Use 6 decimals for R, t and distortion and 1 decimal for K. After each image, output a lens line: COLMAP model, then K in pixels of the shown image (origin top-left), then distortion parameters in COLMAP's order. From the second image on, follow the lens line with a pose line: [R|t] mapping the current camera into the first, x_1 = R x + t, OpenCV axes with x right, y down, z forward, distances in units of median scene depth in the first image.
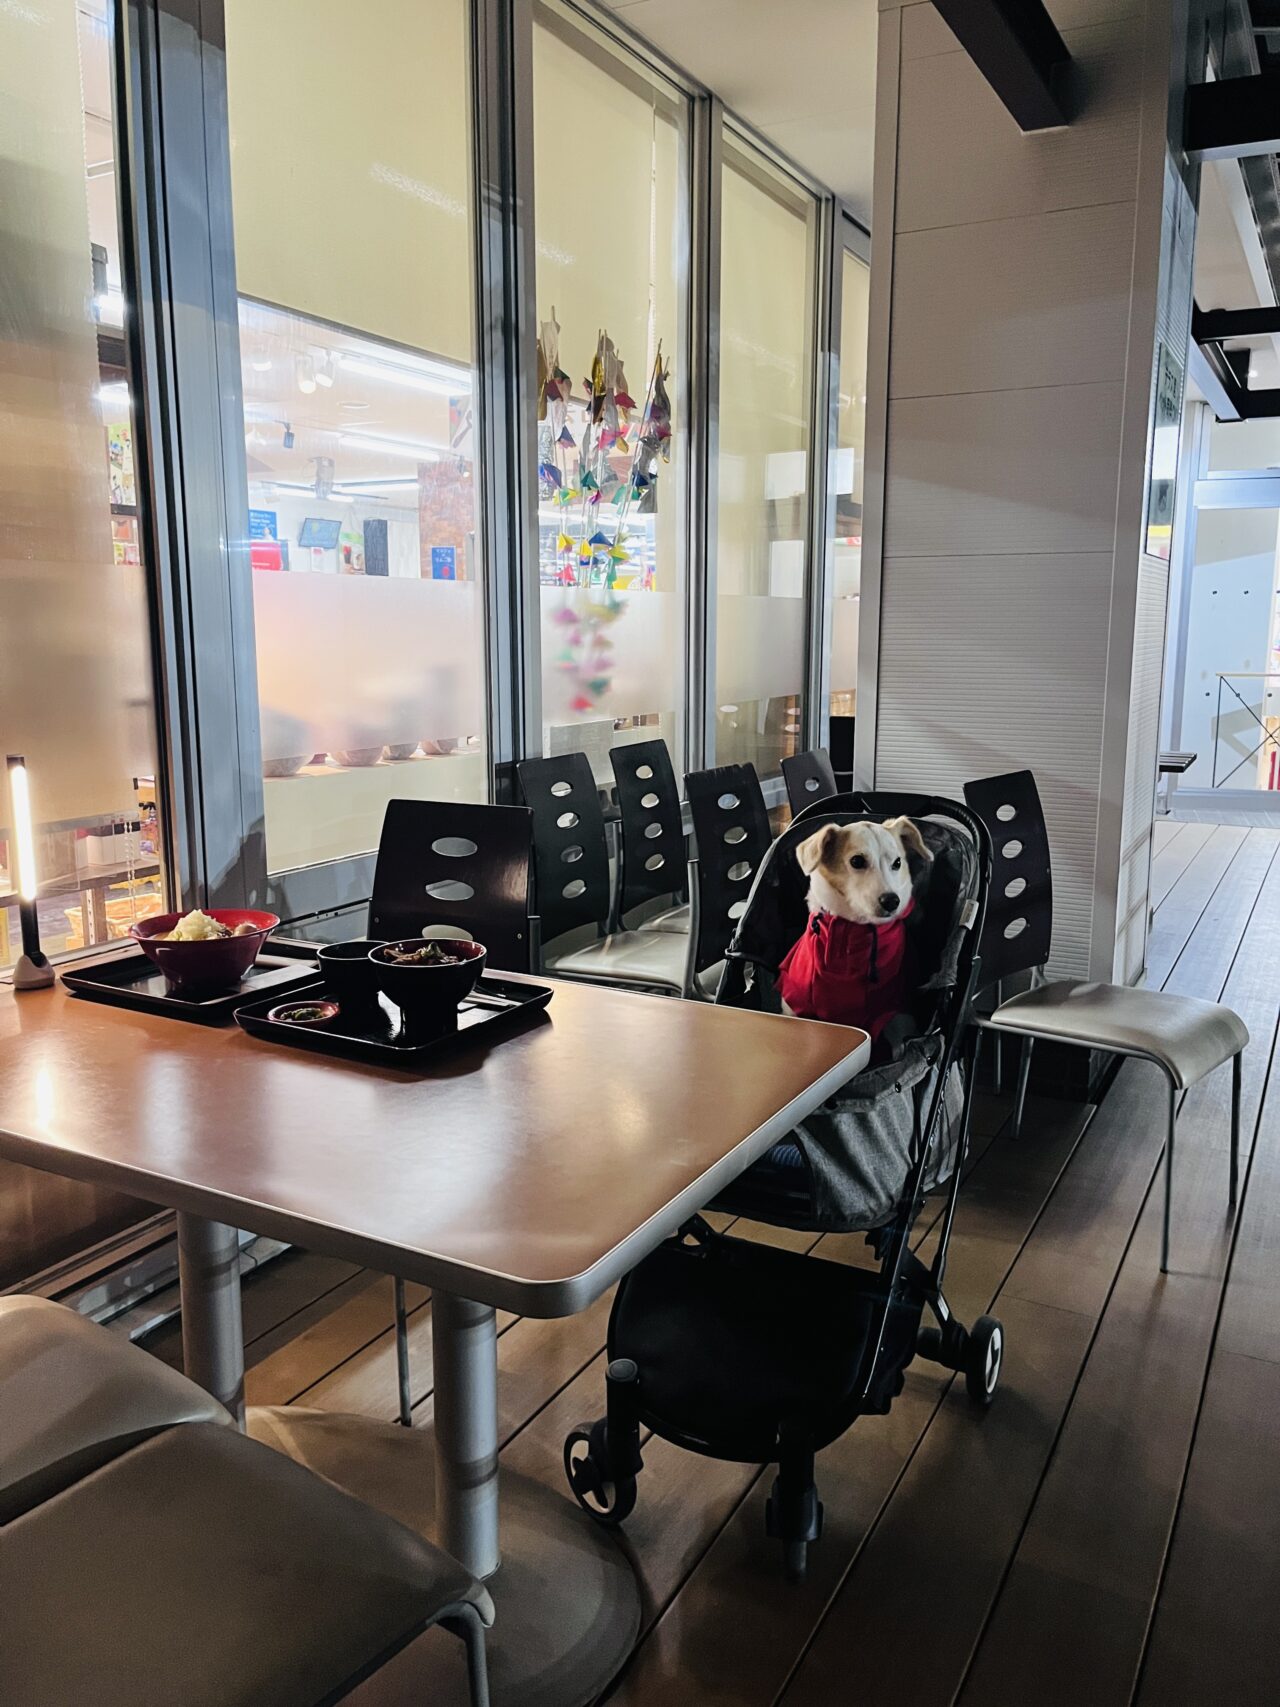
lens RADIAL K [[1299.4, 0, 645.6], [0, 1299.4, 843.1], [0, 0, 1]] dist [0.009678, 0.001501]
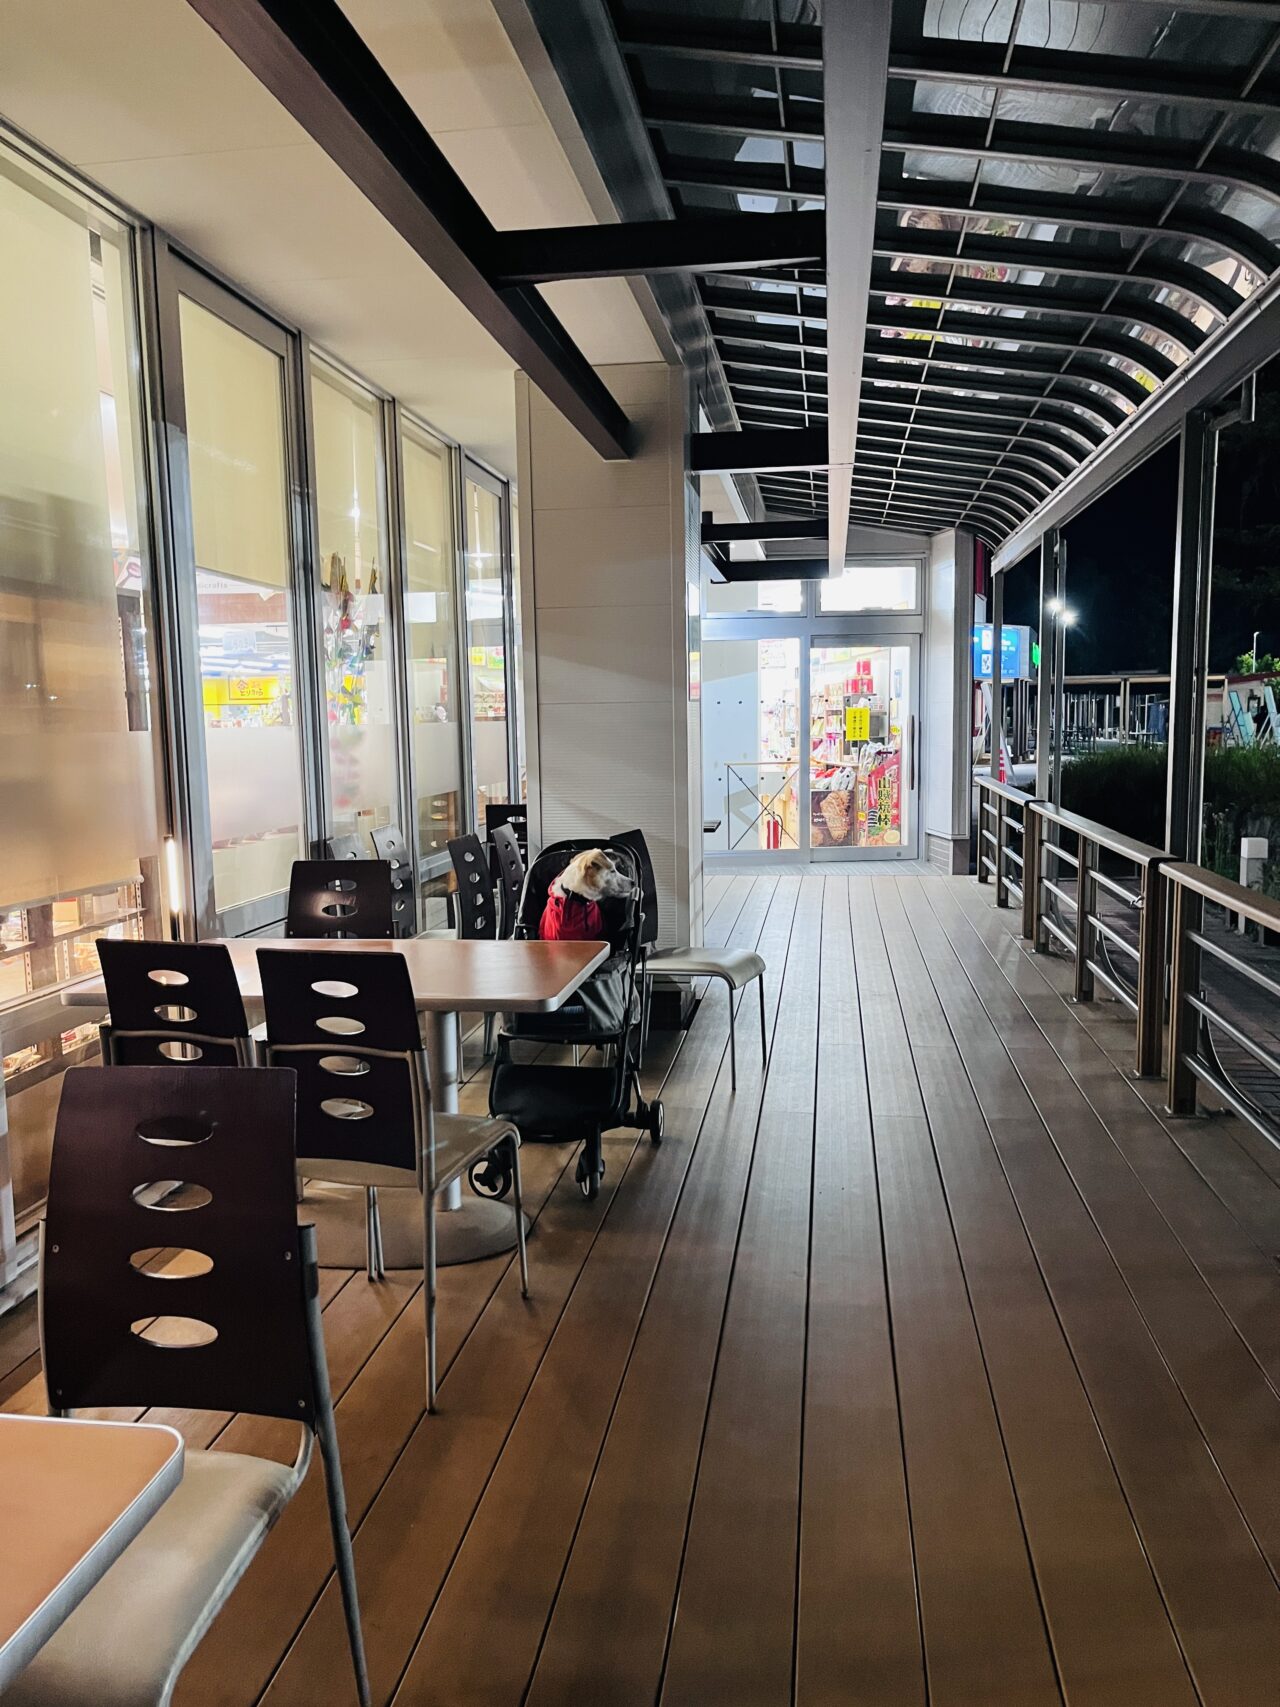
lens RADIAL K [[1299.4, 0, 638.2], [0, 1299.4, 858.2], [0, 0, 1]] dist [0.009678, 0.001501]
pose [[0.939231, -0.054955, 0.338857, -0.270323], [0.075182, 0.996069, -0.046847, 0.058397], [-0.334951, 0.069476, 0.939671, -0.571037]]
